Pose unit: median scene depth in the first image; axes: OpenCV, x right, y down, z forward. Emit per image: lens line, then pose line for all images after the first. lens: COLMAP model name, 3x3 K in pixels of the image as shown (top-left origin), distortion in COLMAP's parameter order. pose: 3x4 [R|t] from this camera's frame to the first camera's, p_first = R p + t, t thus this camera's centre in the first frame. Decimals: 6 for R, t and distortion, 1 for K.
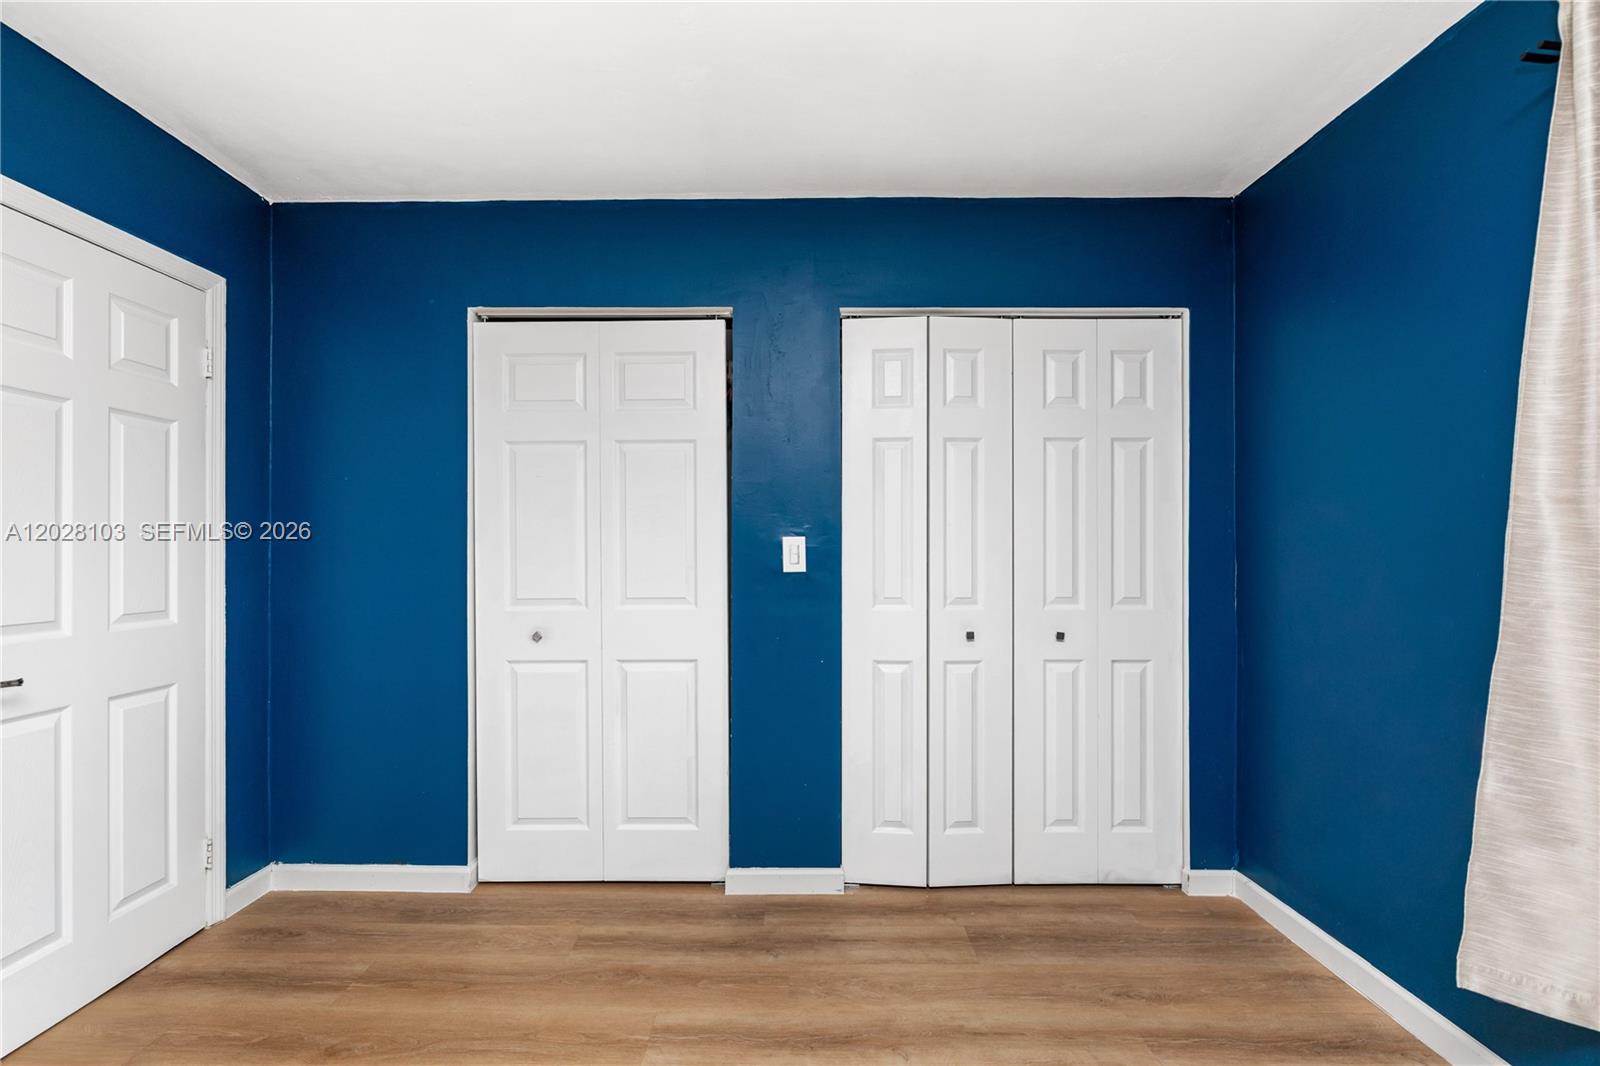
lens RADIAL K [[748.8, 0, 790.7], [0, 748.8, 543.5], [0, 0, 1]] dist [-0.000207, -0.004042]
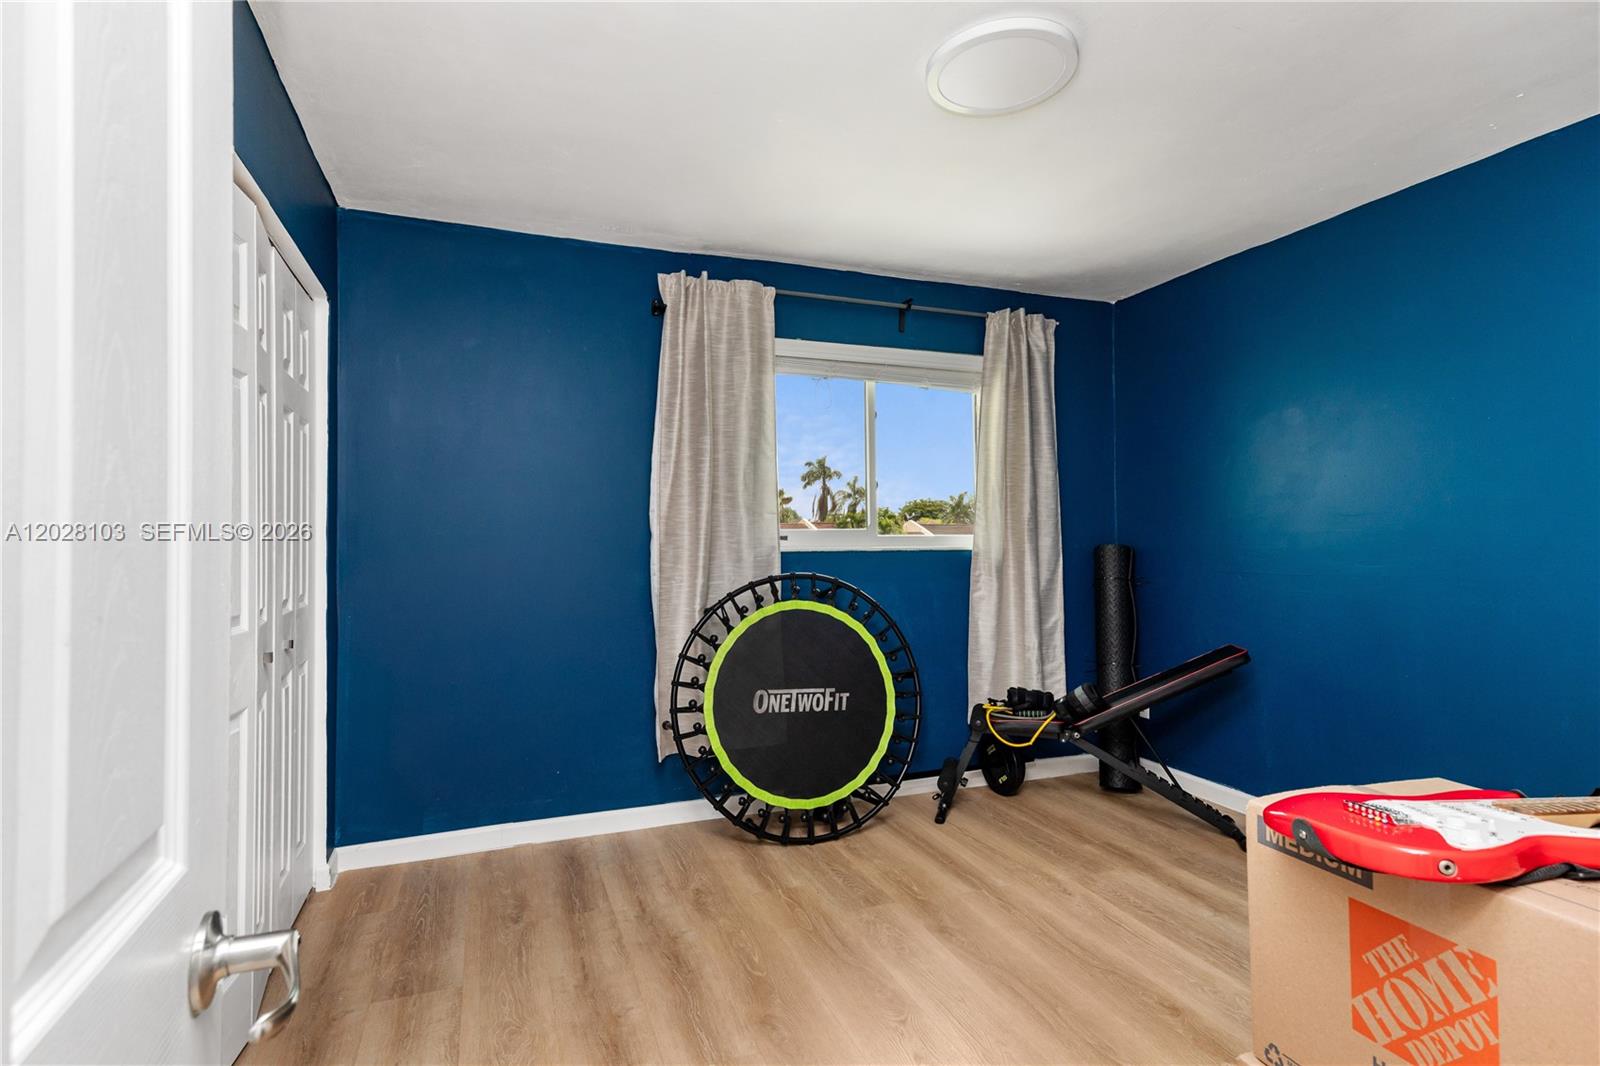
lens RADIAL K [[806.8, 0, 800.0], [0, 806.8, 533.0], [0, 0, 1]] dist [0.000504, -0.000110]
pose [[-0.364878, 0.007995, 0.931021, -0.834776], [0.003231, 0.999968, -0.007321, 0.009625], [-0.931050, 0.000337, -0.364892, 0.975808]]
